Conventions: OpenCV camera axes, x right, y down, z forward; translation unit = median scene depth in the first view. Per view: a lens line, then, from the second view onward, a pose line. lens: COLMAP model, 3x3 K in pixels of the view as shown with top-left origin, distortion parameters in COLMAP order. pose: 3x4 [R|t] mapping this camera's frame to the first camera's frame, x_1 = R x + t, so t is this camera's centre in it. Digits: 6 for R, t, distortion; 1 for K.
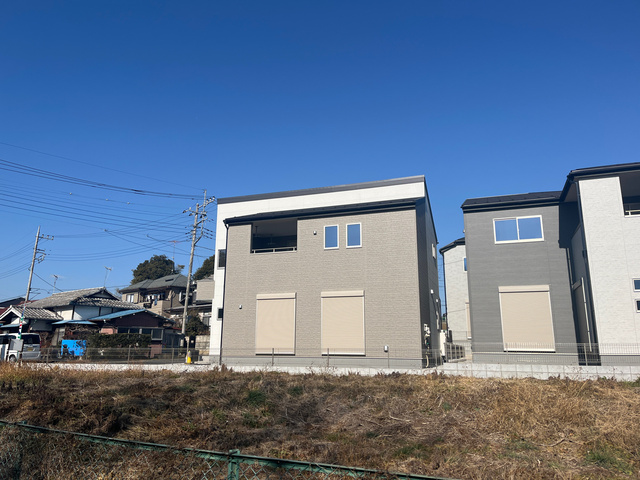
lens RADIAL K [[483.0, 0, 319.3], [0, 483.0, 240.6], [0, 0, 1]] dist [0.082085, -0.102281]
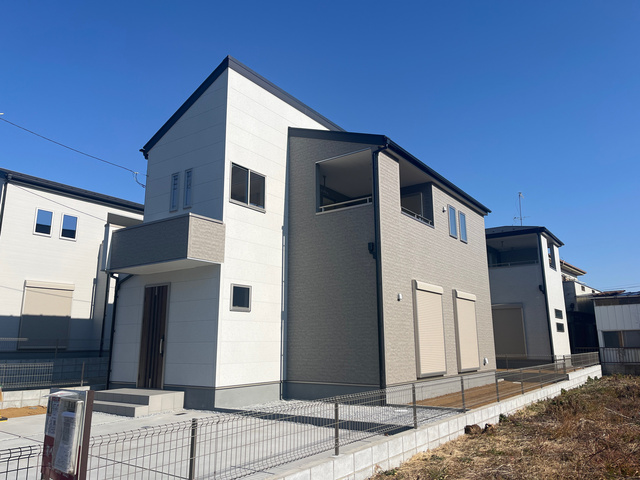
lens RADIAL K [[483.0, 0, 319.3], [0, 483.0, 240.6], [0, 0, 1]] dist [0.082085, -0.102281]
pose [[0.268806, 0.193345, 0.943589, -0.806943], [-0.204933, 0.968696, -0.140109, 0.185694], [-0.941141, -0.155710, 0.300014, 1.008600]]
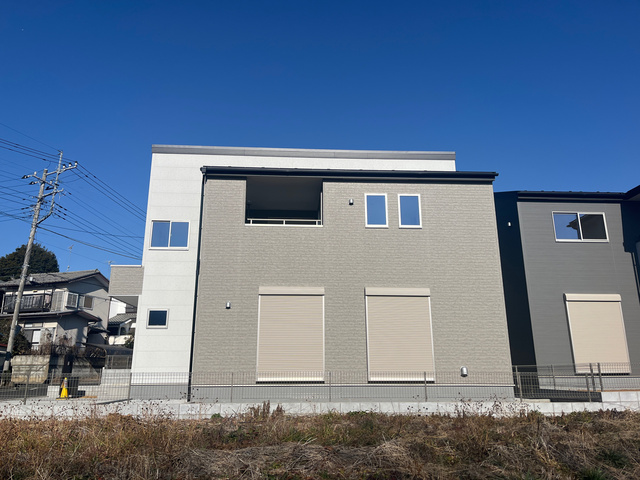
lens RADIAL K [[483.0, 0, 319.3], [0, 483.0, 240.6], [0, 0, 1]] dist [0.082085, -0.102281]
pose [[0.918028, 0.097606, 0.384315, -0.329983], [-0.080002, 0.994891, -0.061574, 0.089918], [-0.388362, 0.025781, 0.921146, 0.408640]]
